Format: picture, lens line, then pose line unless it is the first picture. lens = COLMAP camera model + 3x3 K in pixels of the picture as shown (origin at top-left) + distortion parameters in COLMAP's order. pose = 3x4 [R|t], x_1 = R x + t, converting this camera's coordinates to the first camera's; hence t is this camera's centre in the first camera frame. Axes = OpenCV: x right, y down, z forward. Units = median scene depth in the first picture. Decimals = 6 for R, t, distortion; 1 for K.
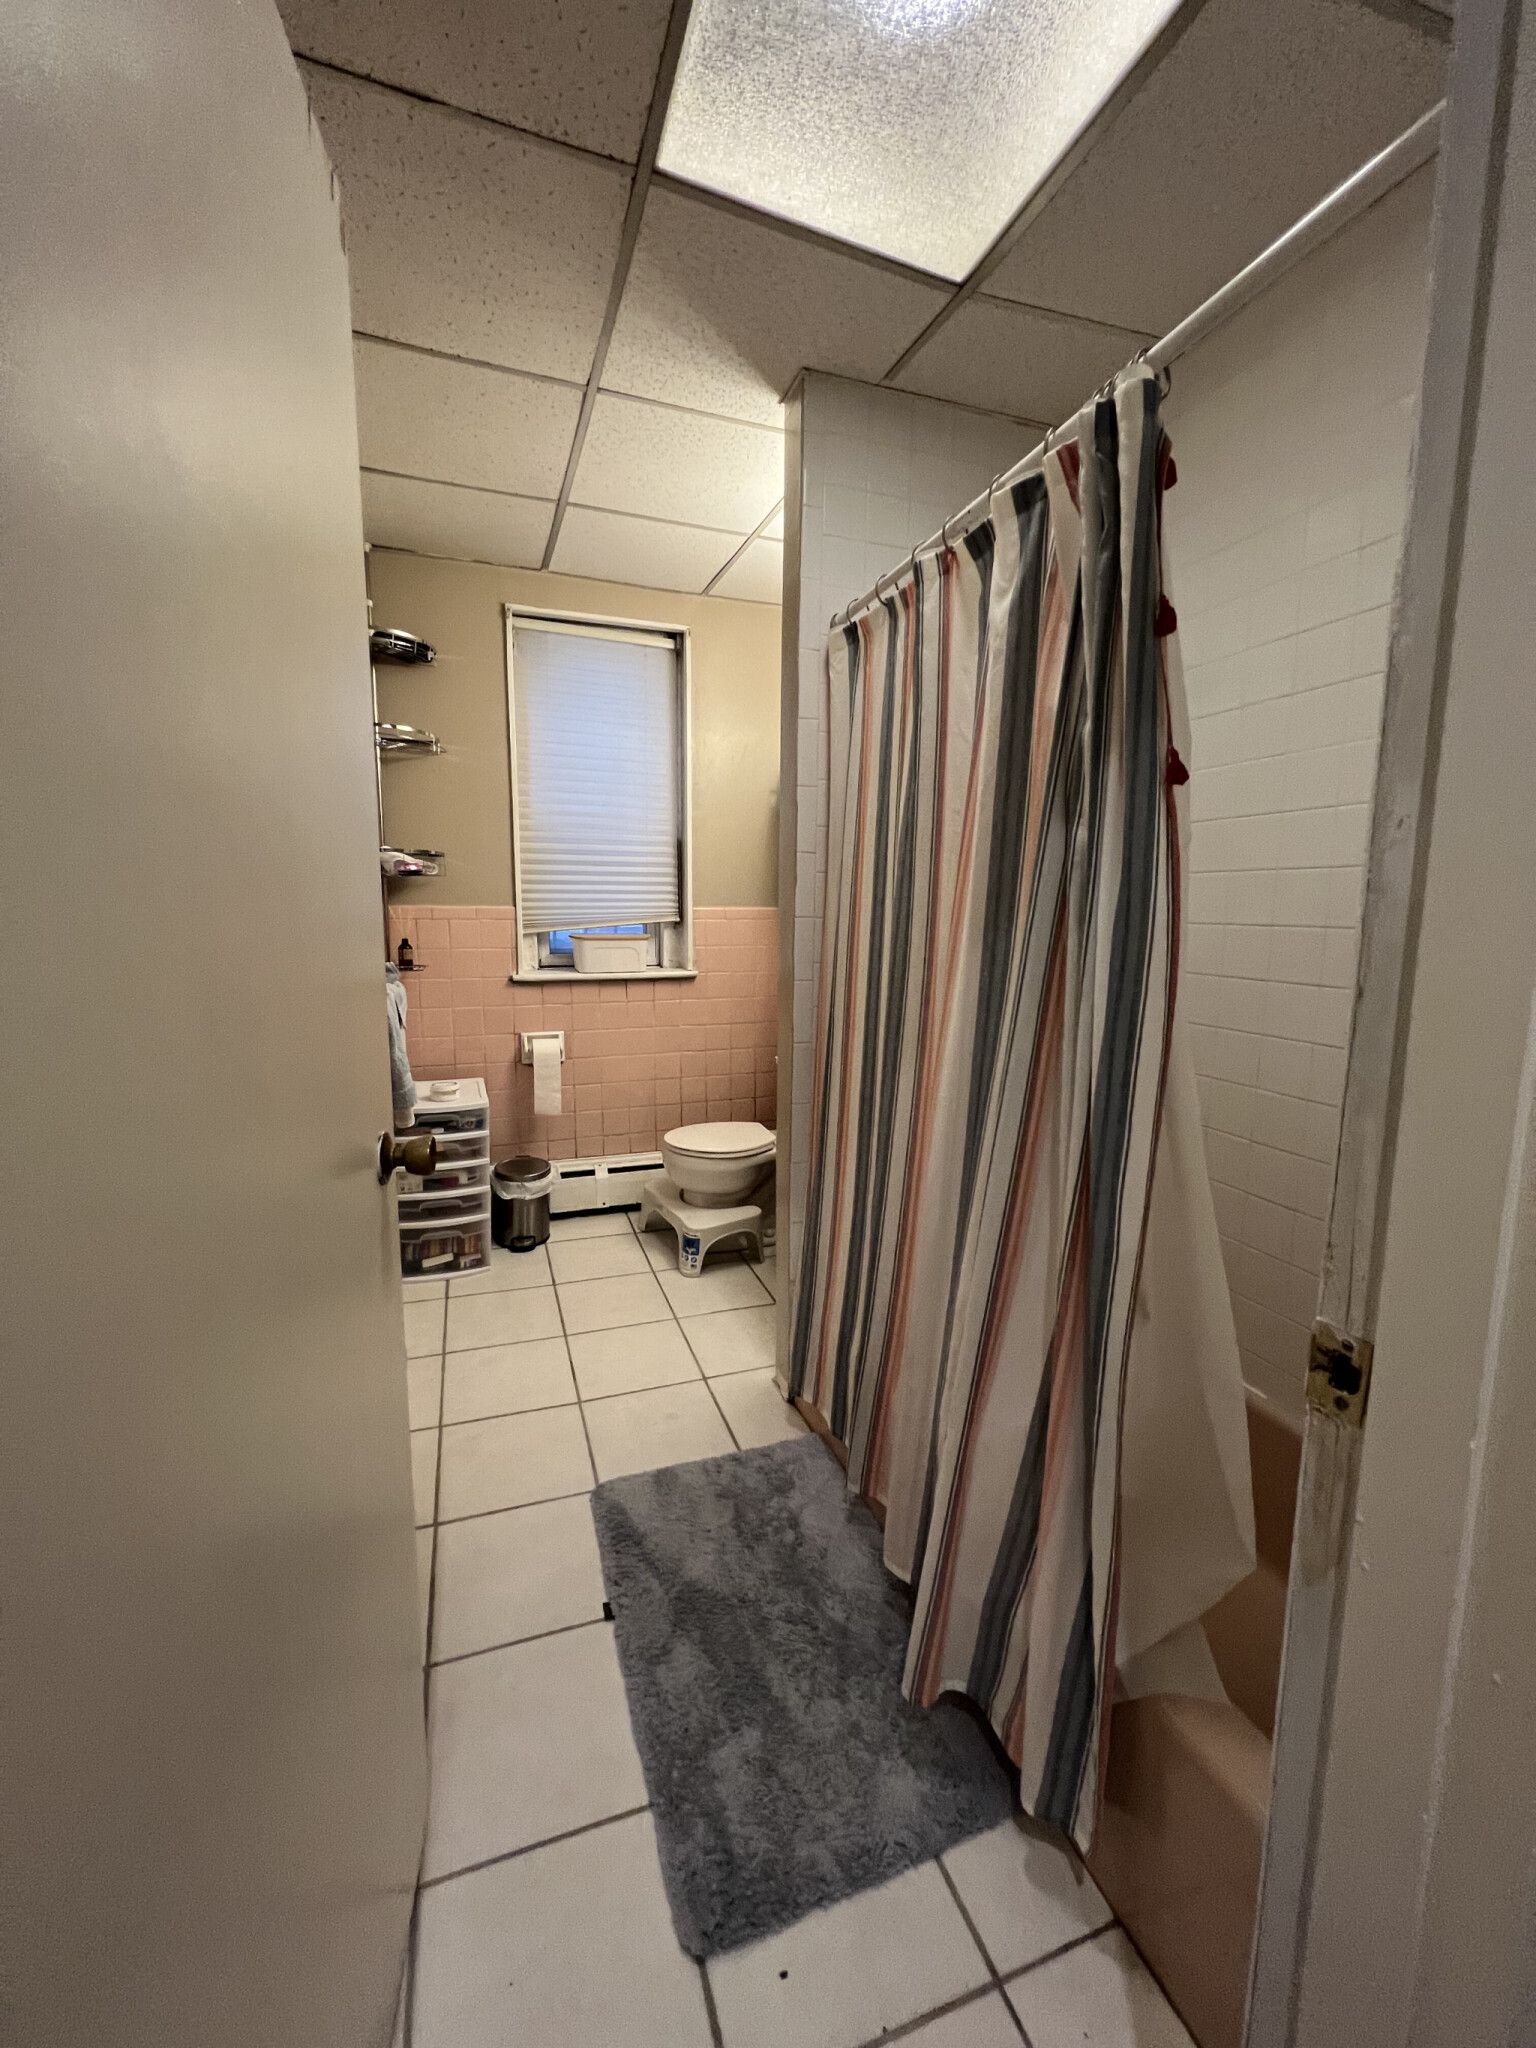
lens RADIAL K [[831.6, 0, 774.0], [0, 831.6, 1023.8], [0, 0, 1]] dist [-0.002511, -0.000449]
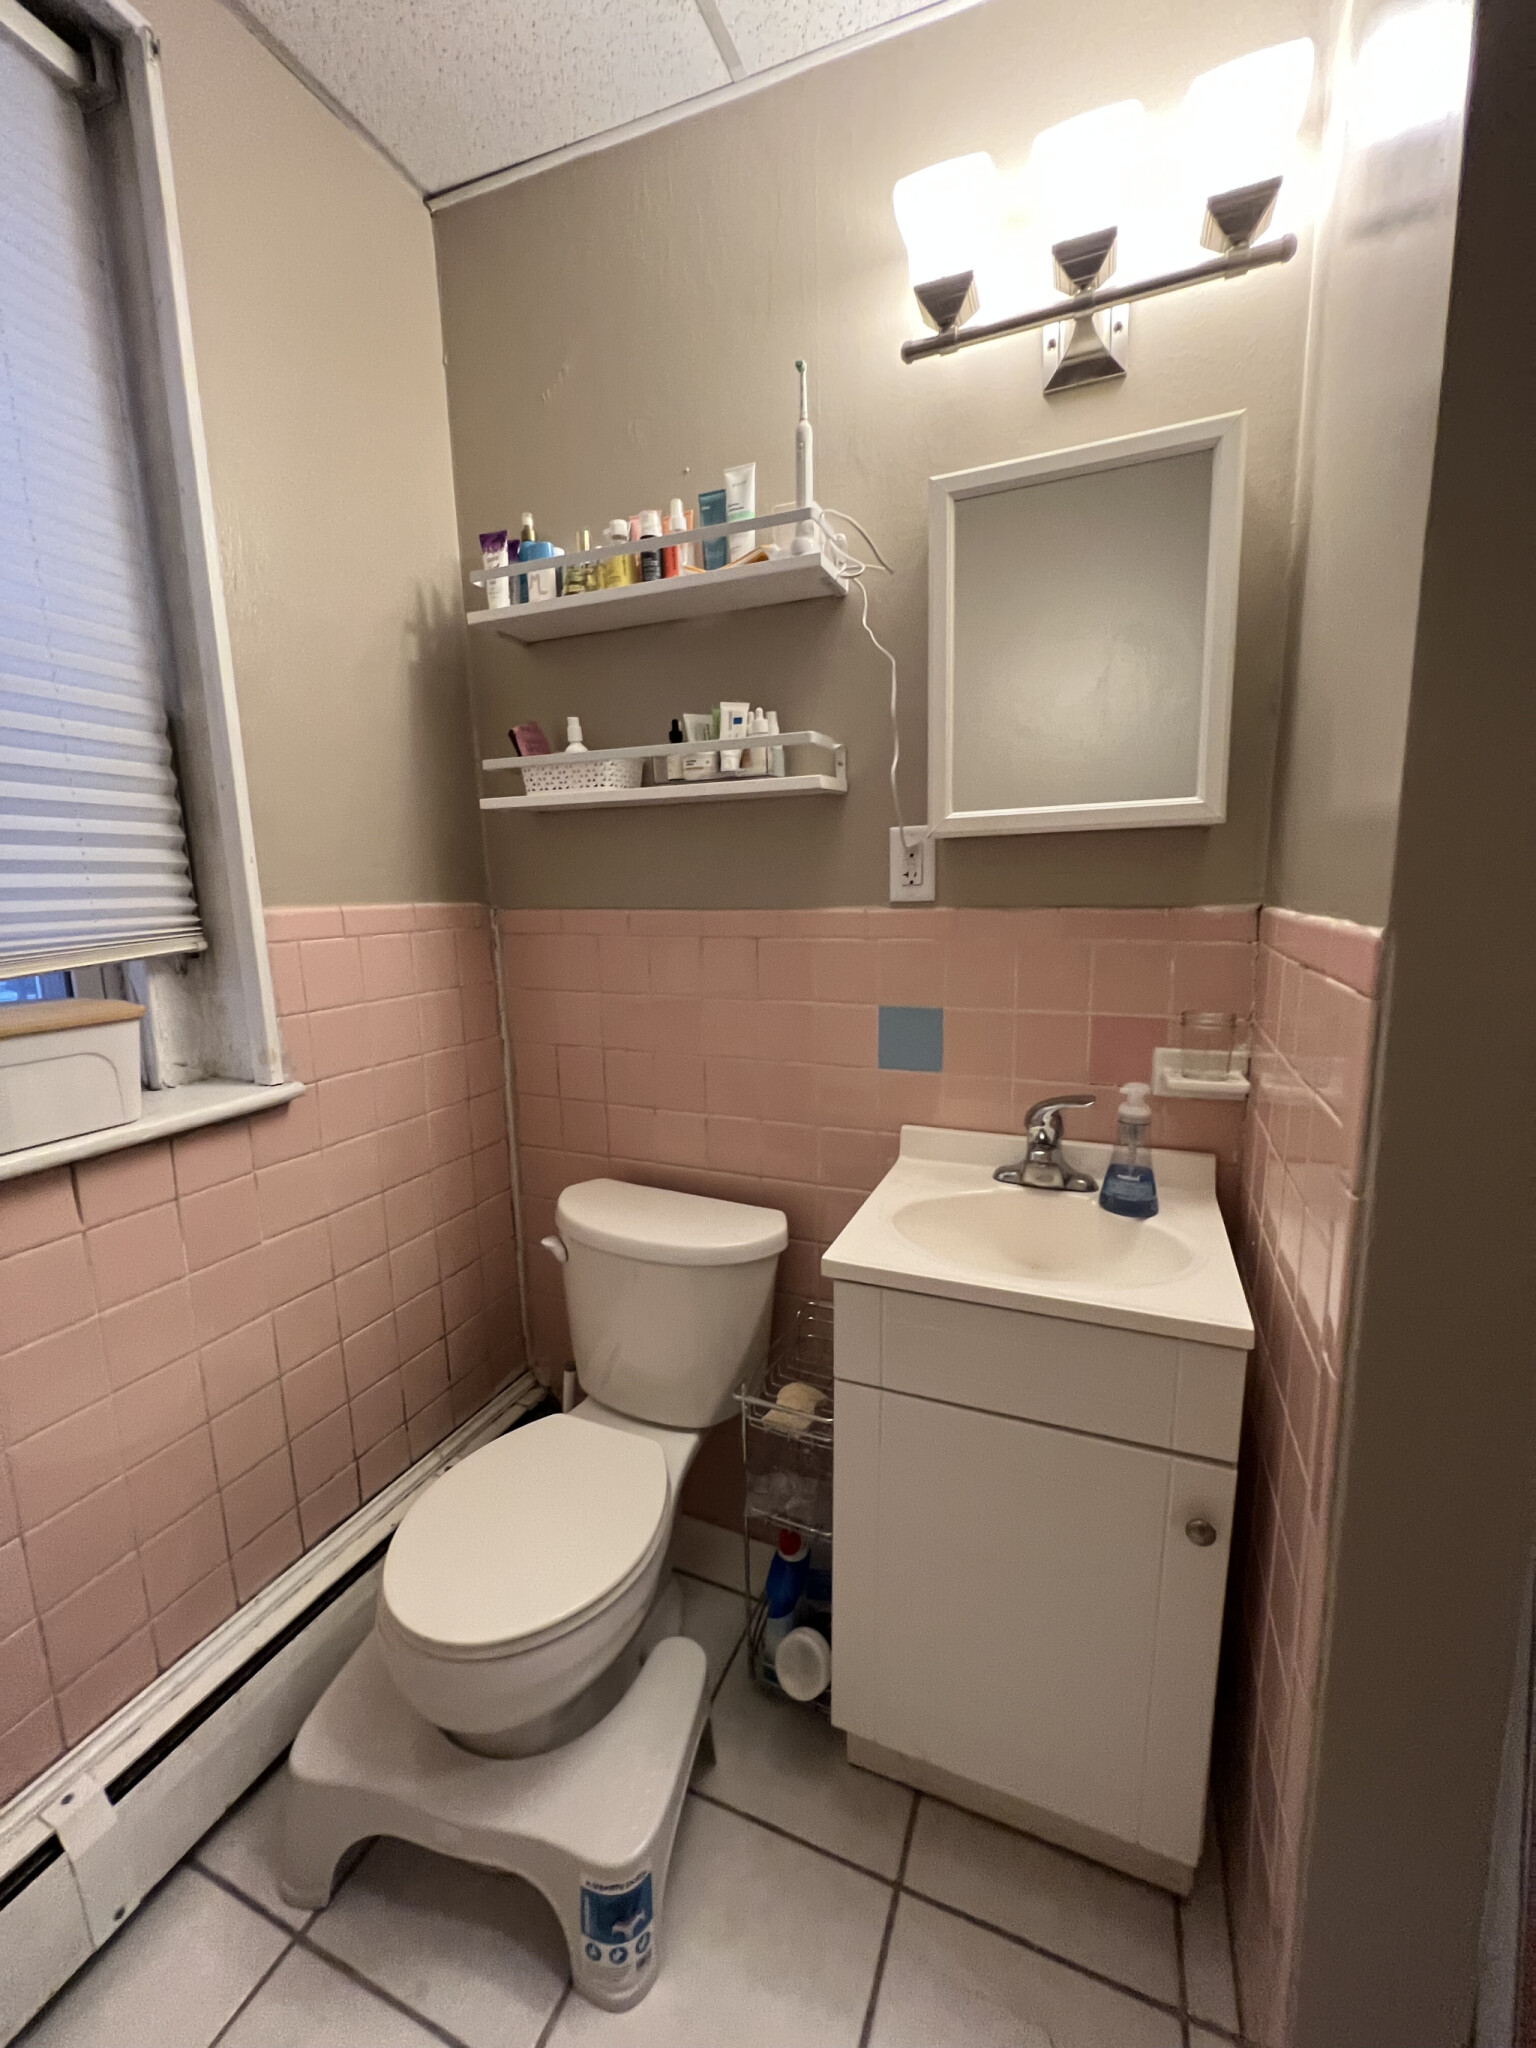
lens RADIAL K [[831.6, 0, 763.1], [0, 831.6, 1022.6], [0, 0, 1]] dist [-0.002511, -0.000449]
pose [[0.678185, -0.143958, 0.720653, -0.211984], [0.135732, 0.988292, 0.069689, -0.087602], [-0.722248, 0.050554, 0.689784, 0.600721]]
